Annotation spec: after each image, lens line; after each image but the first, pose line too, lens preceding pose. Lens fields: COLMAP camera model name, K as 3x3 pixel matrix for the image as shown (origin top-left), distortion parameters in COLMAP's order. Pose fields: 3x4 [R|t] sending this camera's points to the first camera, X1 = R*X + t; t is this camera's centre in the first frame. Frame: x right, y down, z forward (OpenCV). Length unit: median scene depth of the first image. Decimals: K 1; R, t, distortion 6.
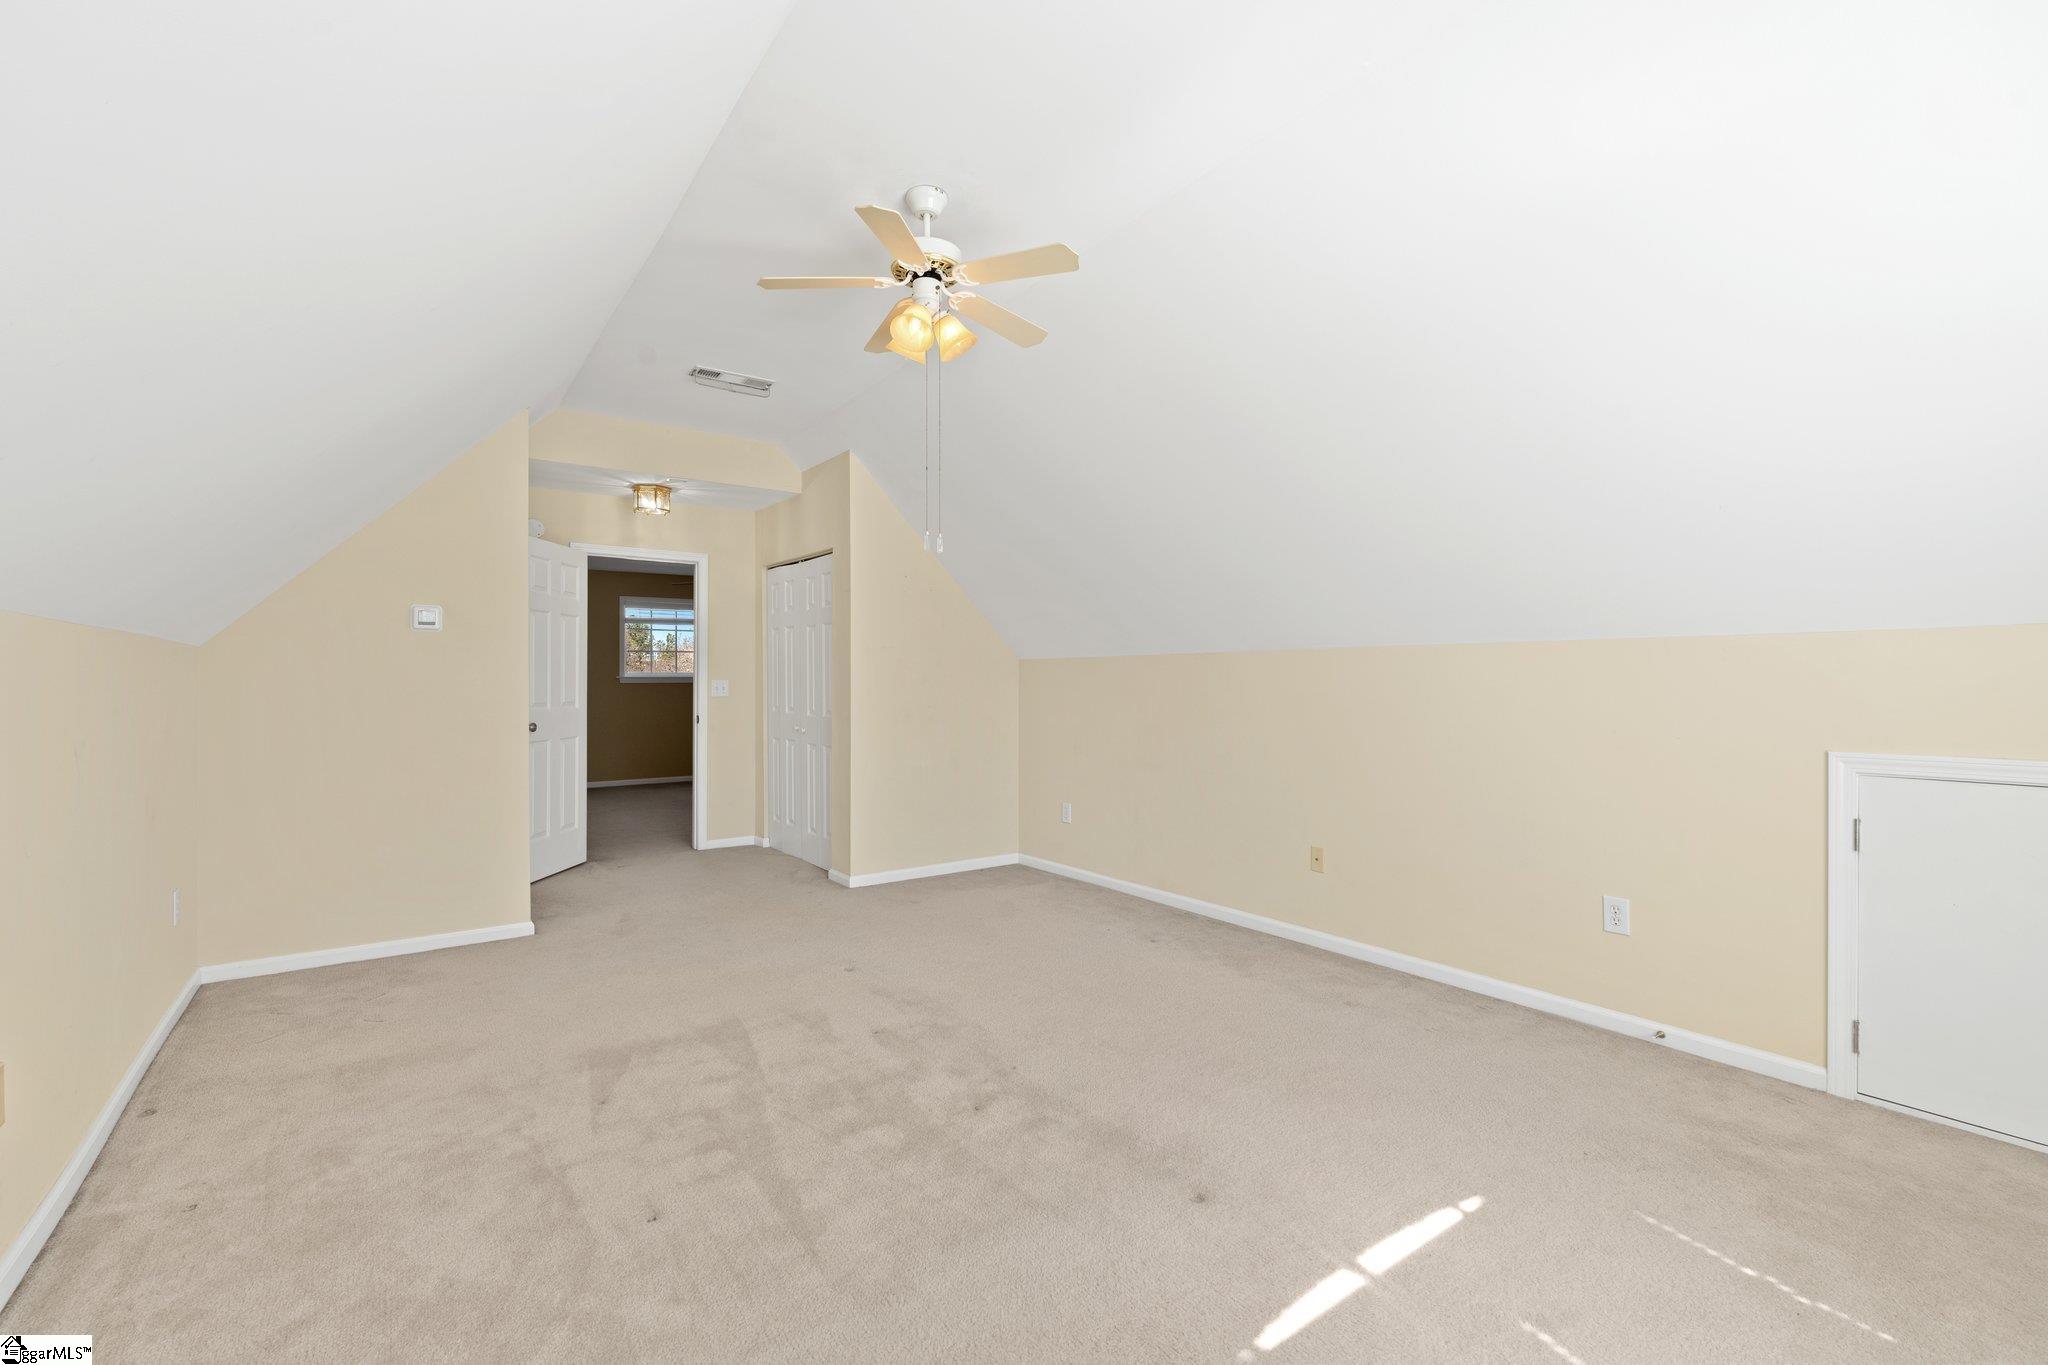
lens RADIAL K [[889.8, 0, 1030.8], [0, 889.8, 671.1], [0, 0, 1]] dist [-0.001706, -0.000088]
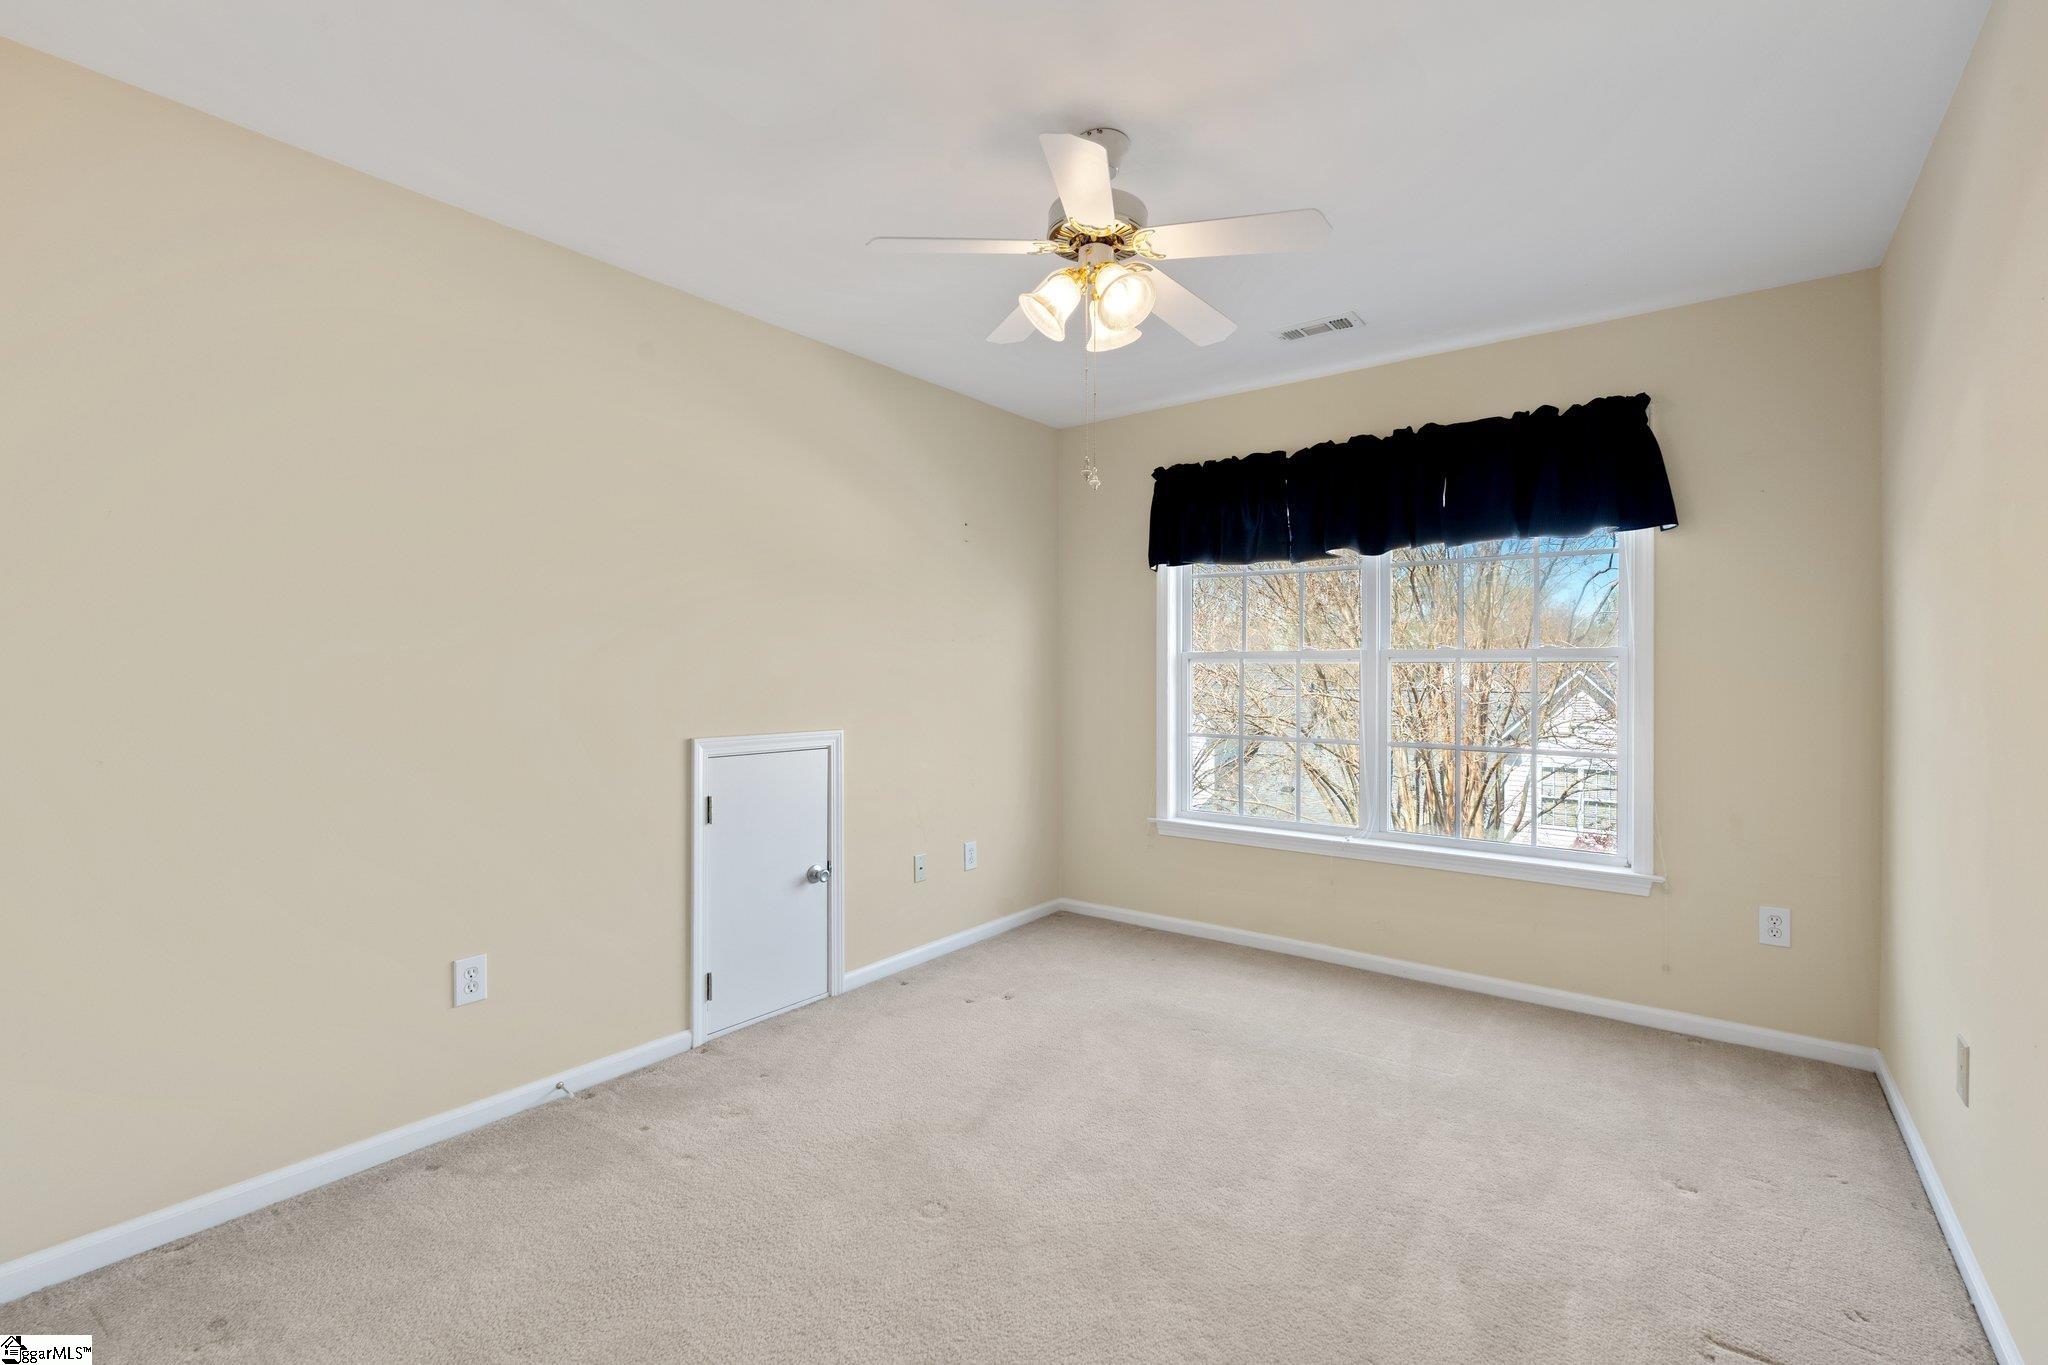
lens RADIAL K [[889.8, 0, 1030.8], [0, 889.8, 671.1], [0, 0, 1]] dist [-0.001706, -0.000088]
pose [[-0.291725, -0.004991, 0.956489, -0.278348], [0.000326, 0.999986, 0.005317, -0.001884], [-0.956502, 0.001863, -0.291719, 0.899113]]
